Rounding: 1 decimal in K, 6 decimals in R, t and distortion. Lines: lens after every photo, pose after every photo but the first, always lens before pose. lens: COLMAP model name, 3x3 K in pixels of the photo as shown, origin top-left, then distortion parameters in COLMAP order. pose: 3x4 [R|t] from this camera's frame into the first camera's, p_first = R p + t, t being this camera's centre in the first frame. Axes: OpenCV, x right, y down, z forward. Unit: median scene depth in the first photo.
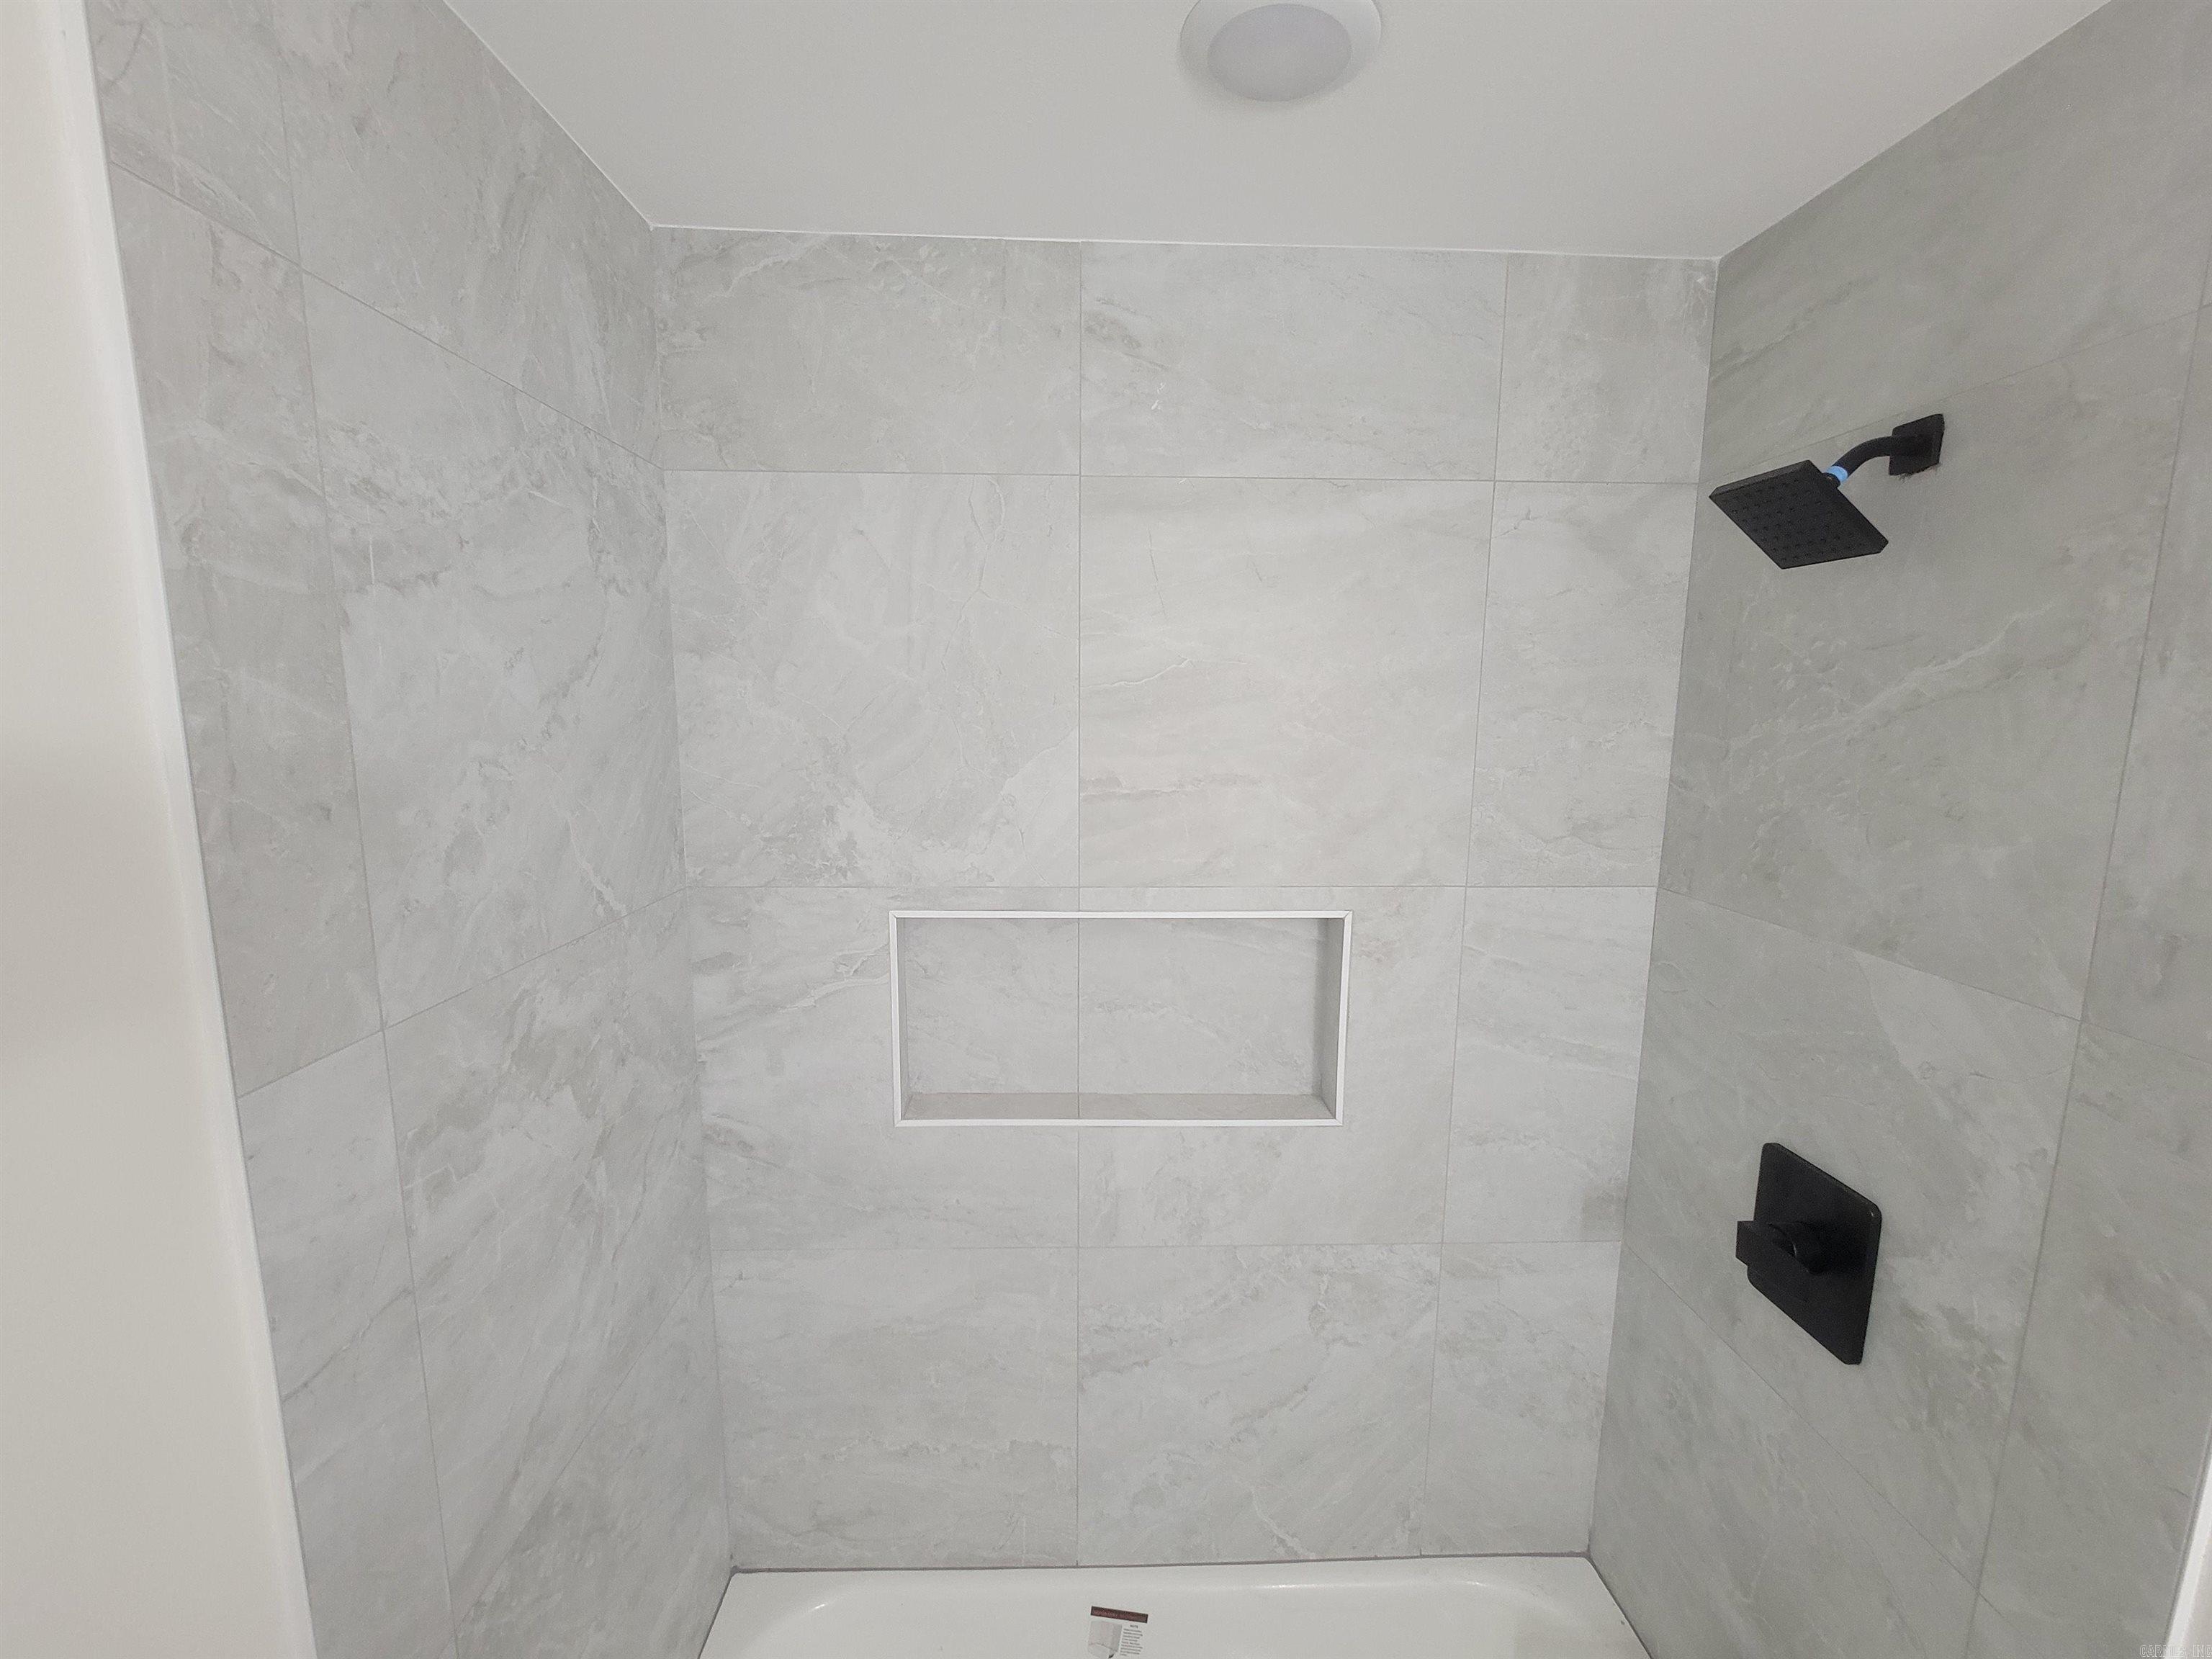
lens RADIAL K [[892.2, 0, 1098.1], [0, 892.2, 830.2], [0, 0, 1]] dist [0.002390, -0.006511]
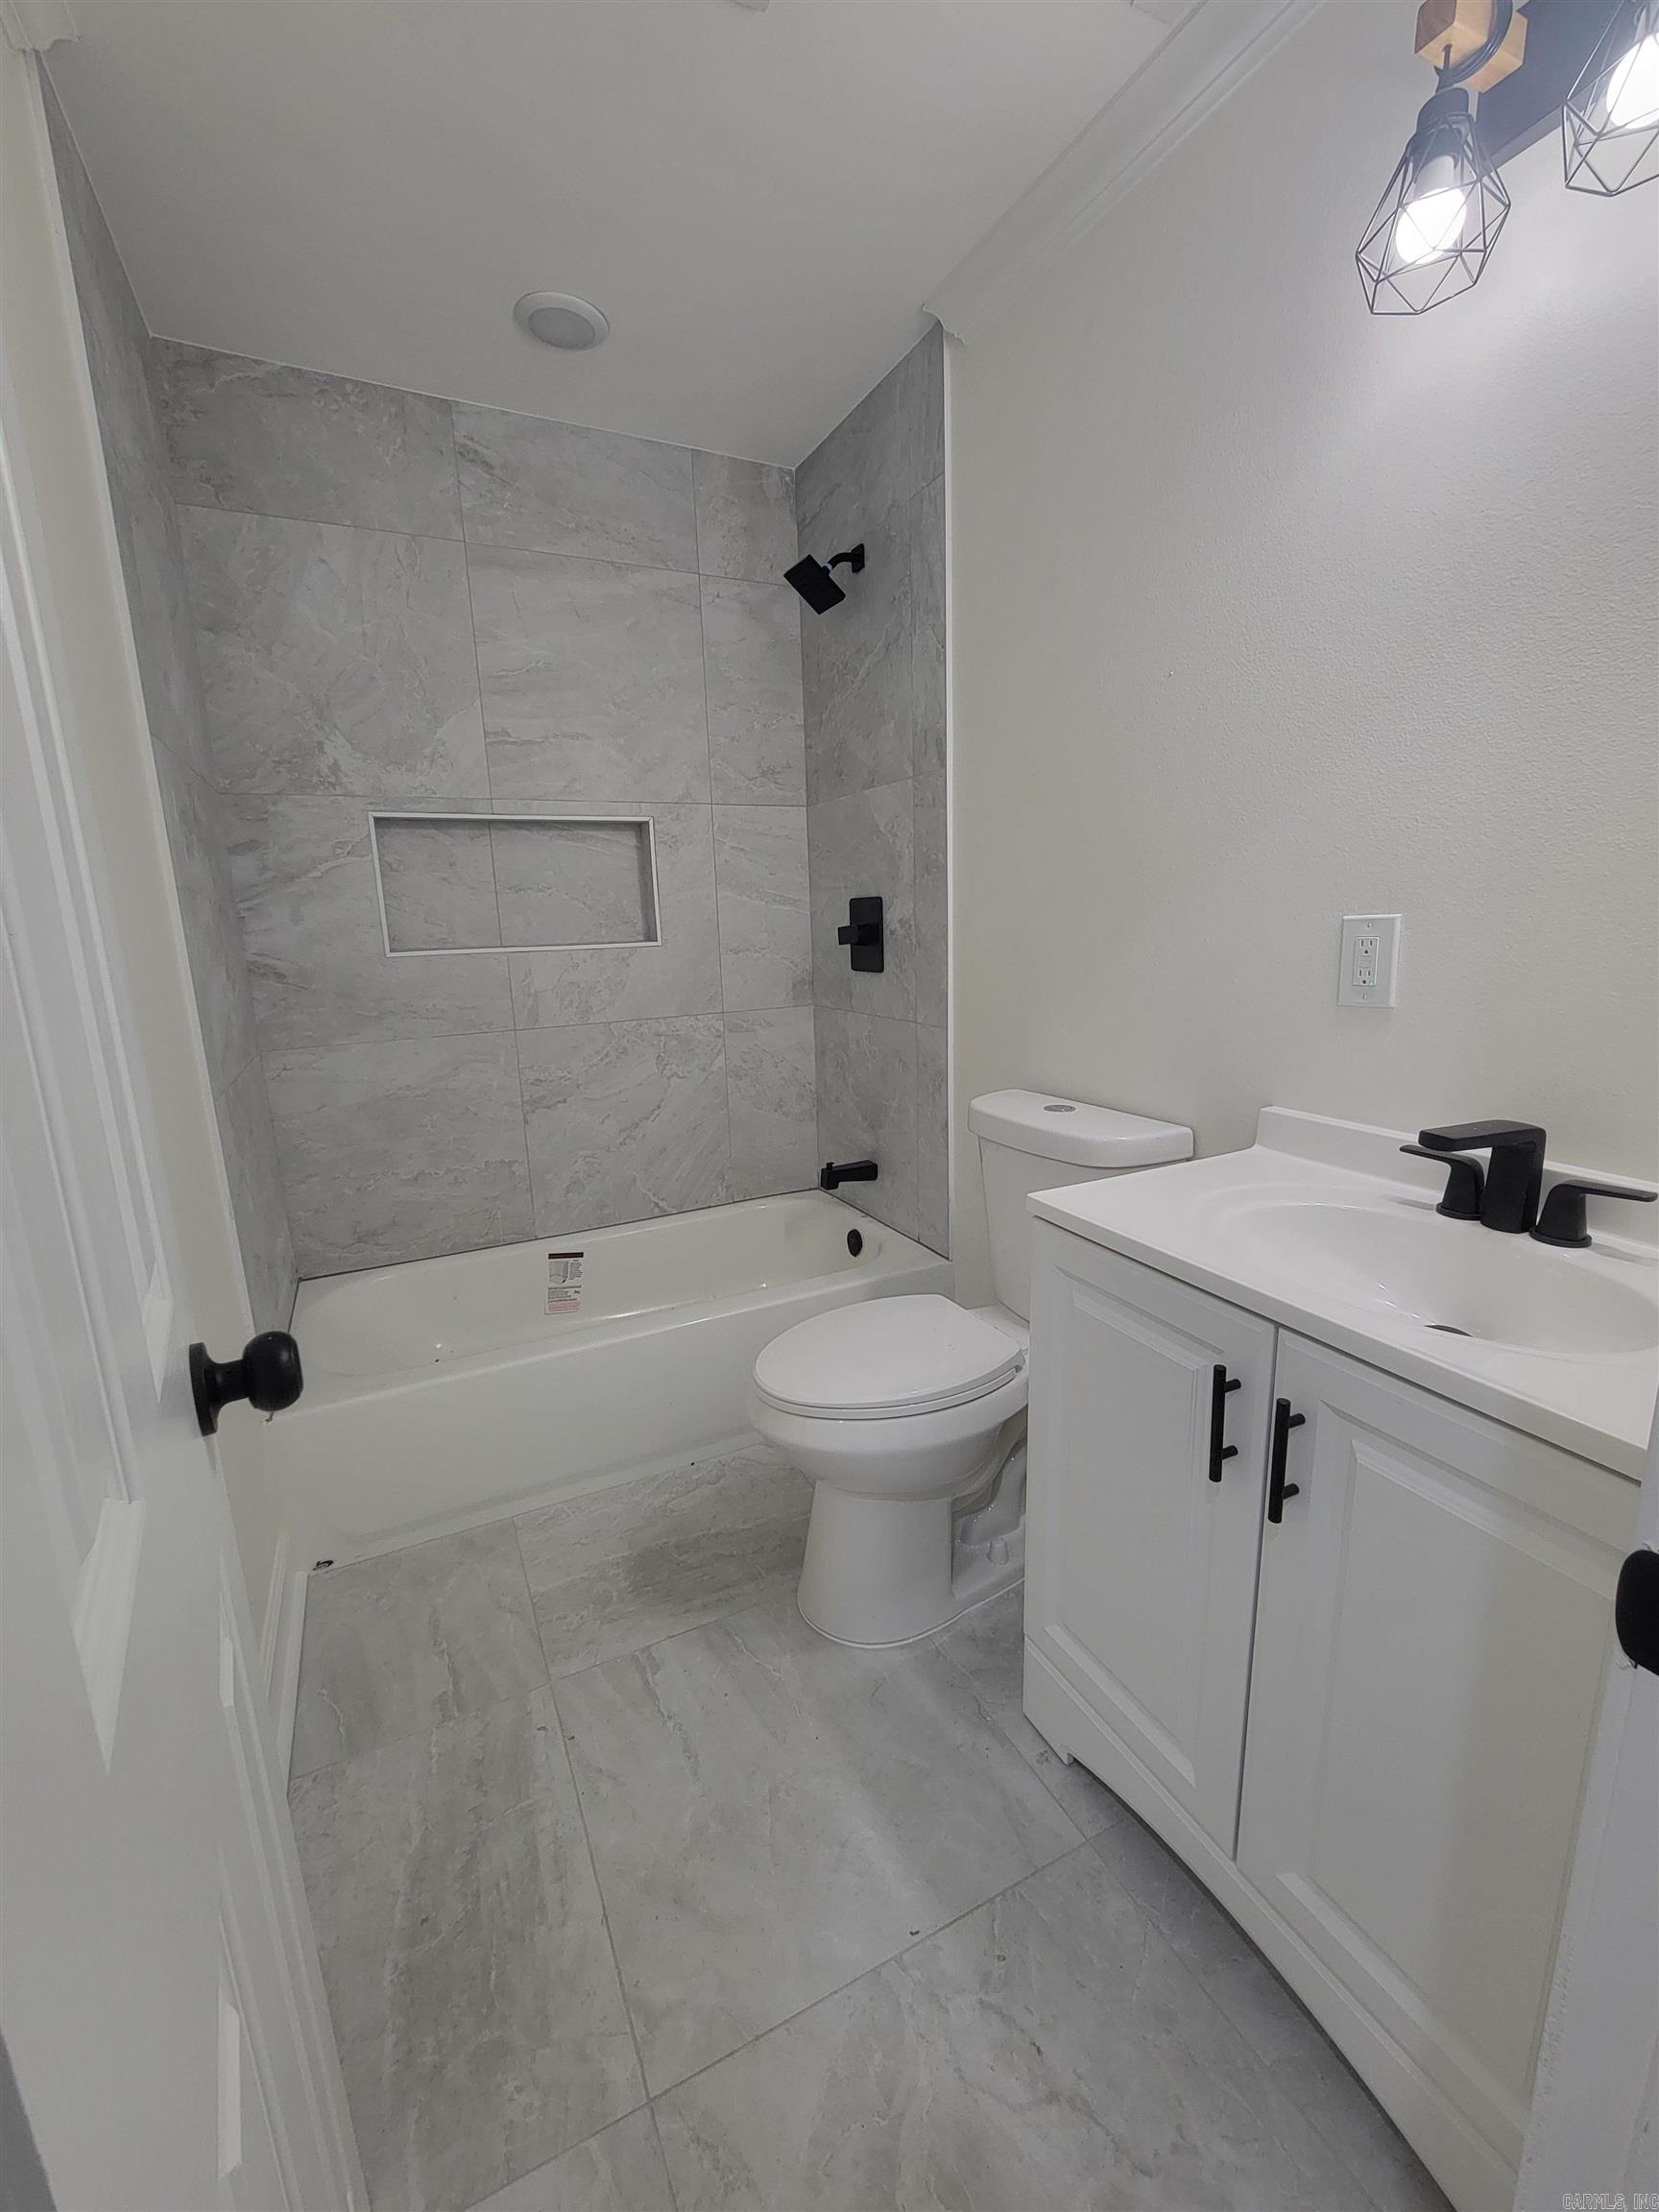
lens RADIAL K [[900.2, 0, 821.9], [0, 900.2, 1098.2], [0, 0, 1]] dist [0.001605, -0.002922]
pose [[0.907376, -0.119301, 0.403033, -0.209013], [0.099343, 0.992577, 0.070152, 0.572455], [-0.408410, -0.023615, 0.912493, -0.827635]]
